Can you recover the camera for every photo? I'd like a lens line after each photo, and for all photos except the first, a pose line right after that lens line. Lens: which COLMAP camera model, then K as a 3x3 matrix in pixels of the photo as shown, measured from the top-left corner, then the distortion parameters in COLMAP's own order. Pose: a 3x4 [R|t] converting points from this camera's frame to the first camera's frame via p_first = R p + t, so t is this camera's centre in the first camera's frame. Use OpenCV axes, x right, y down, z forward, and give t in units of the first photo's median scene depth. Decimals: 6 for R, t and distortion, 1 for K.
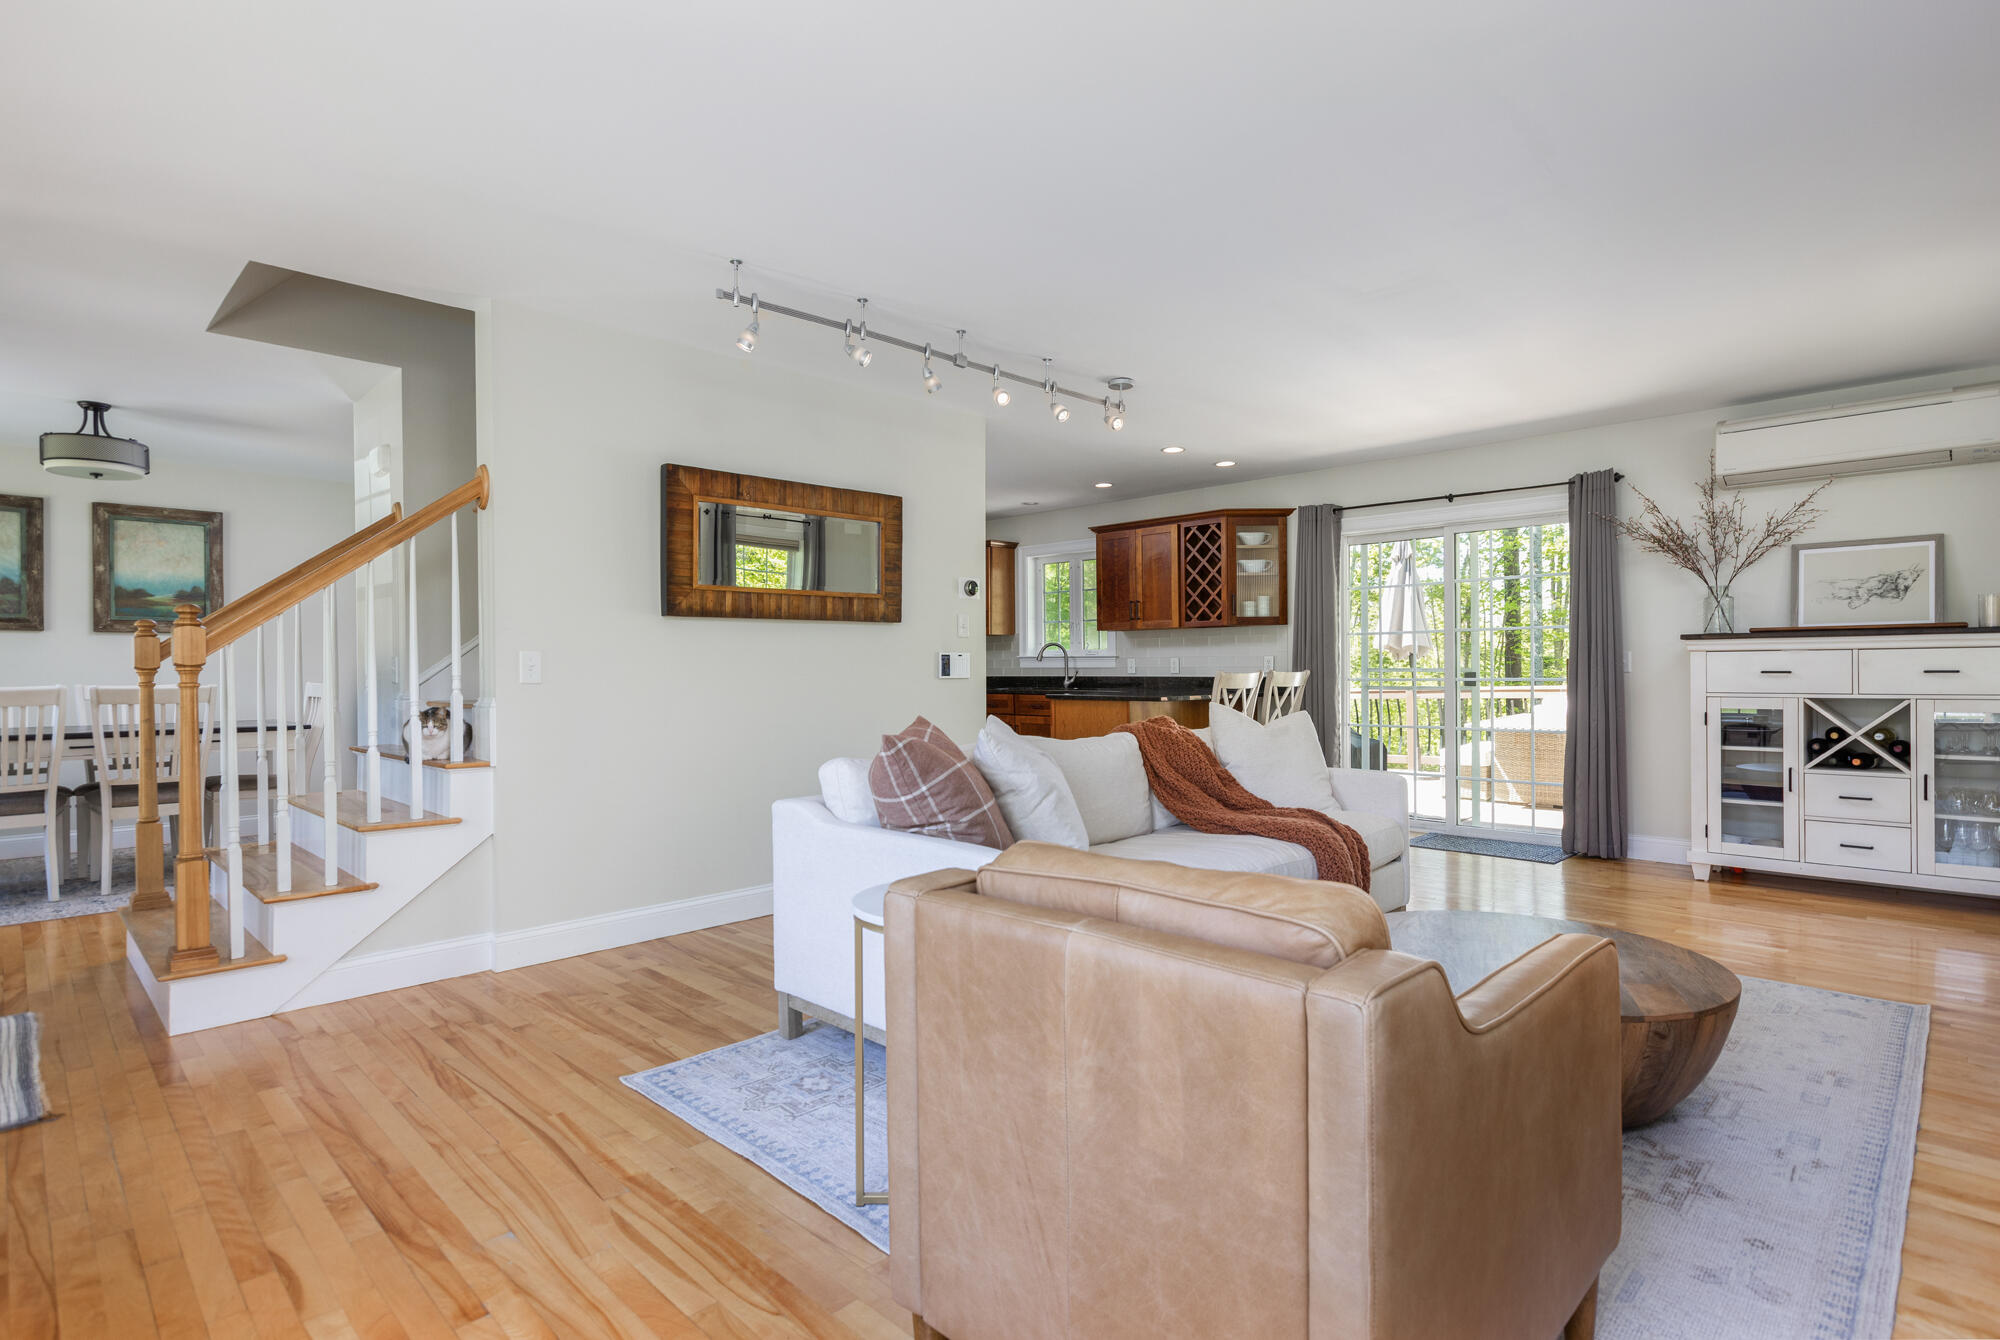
lens RADIAL K [[989.7, 0, 1001.5], [0, 989.7, 666.0], [0, 0, 1]] dist [0.001223, 0.000206]
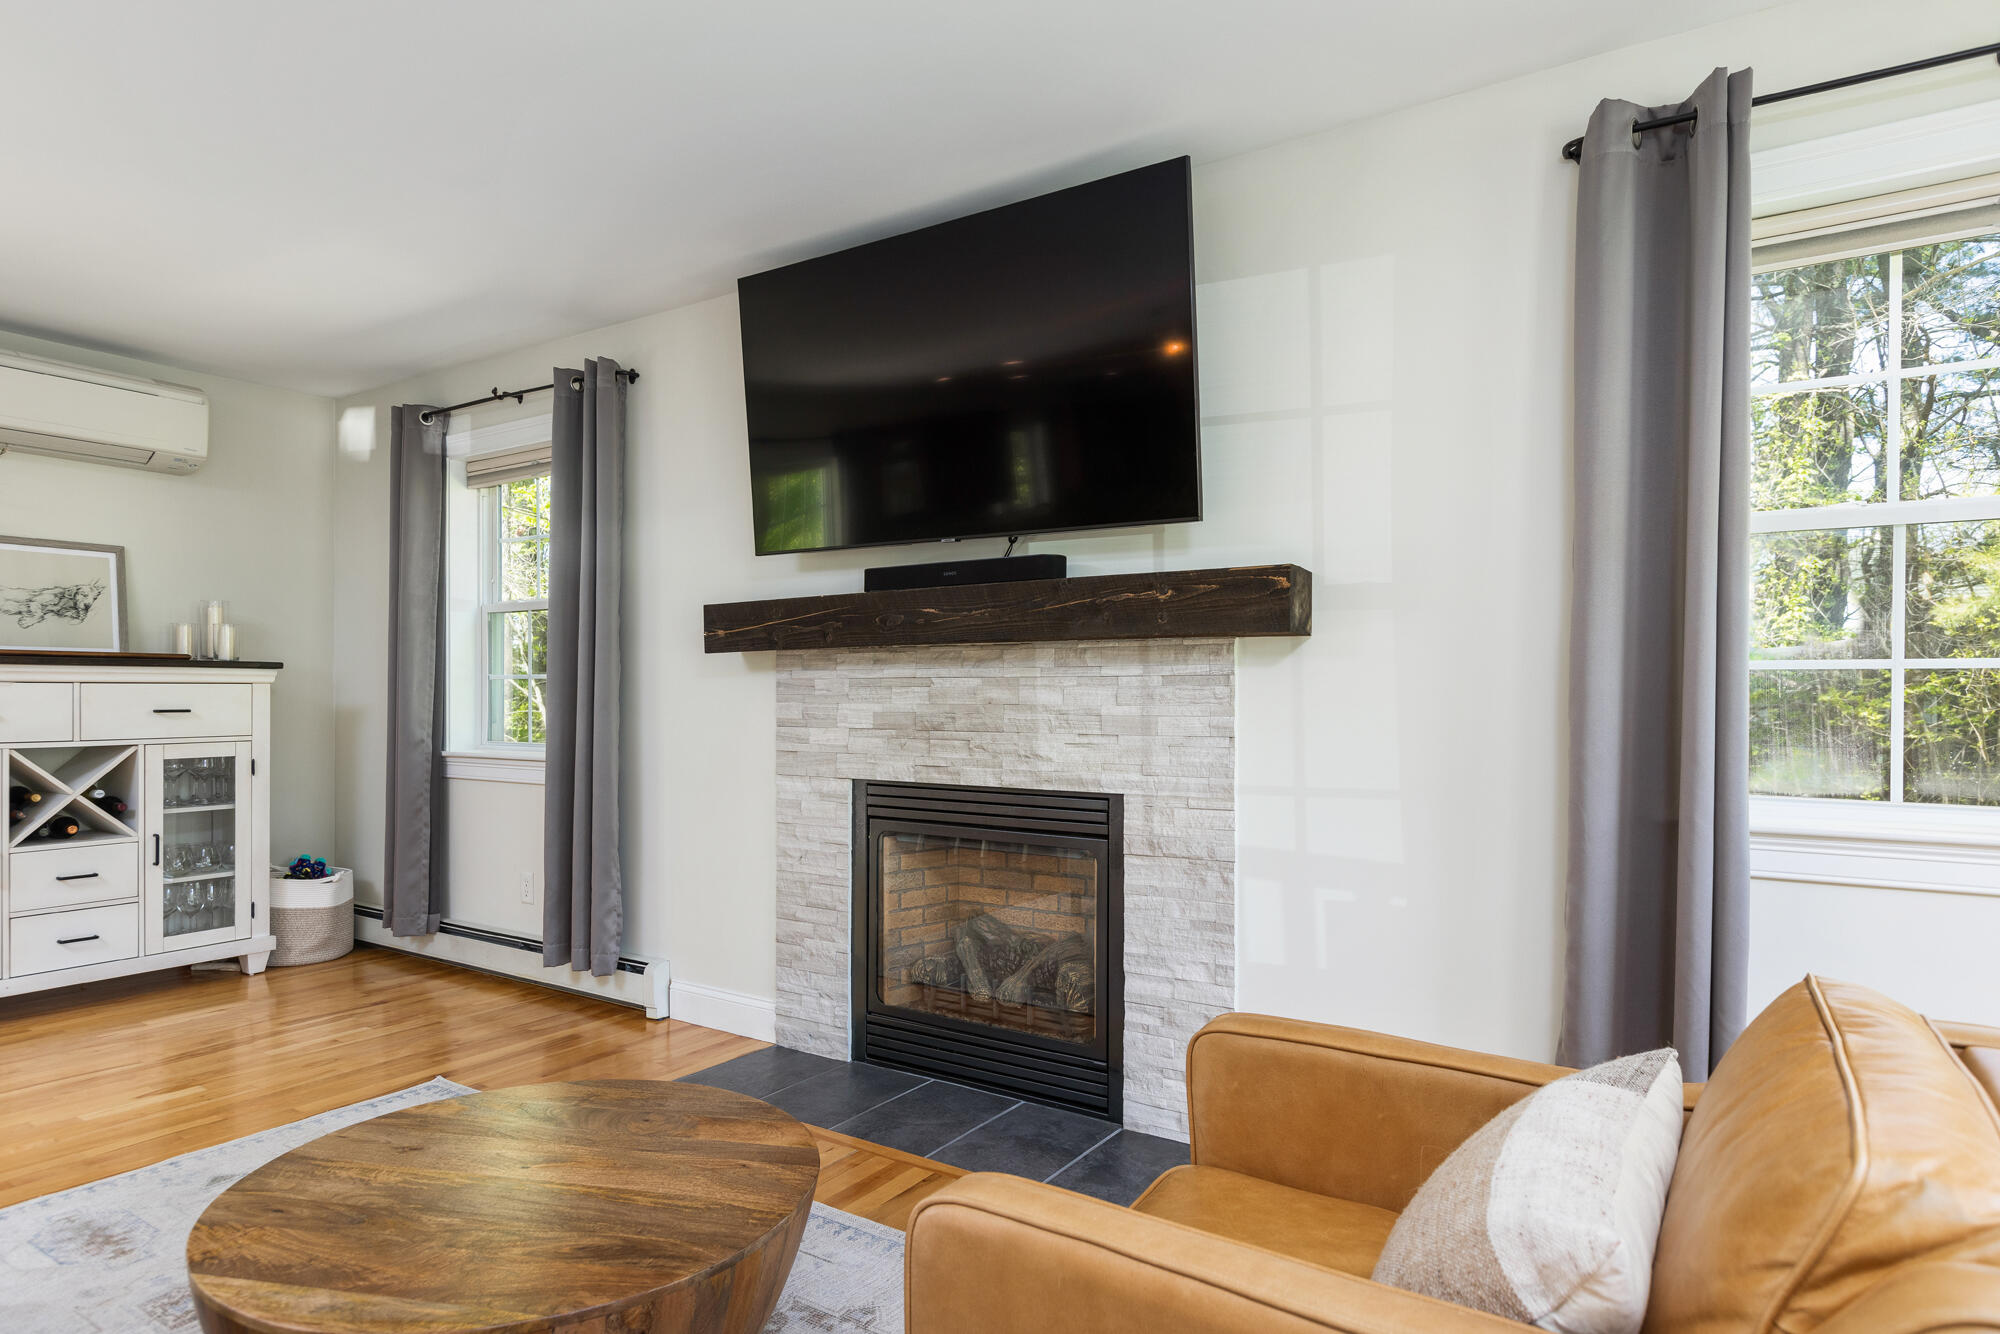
lens RADIAL K [[1128.2, 0, 974.2], [0, 1128.2, 698.6], [0, 0, 1]] dist [0.002846, -0.000266]
pose [[-0.194915, 0.004297, 0.980811, -0.129355], [0.004180, 0.999985, -0.003550, 0.001724], [-0.980811, 0.003407, -0.194930, 0.485161]]
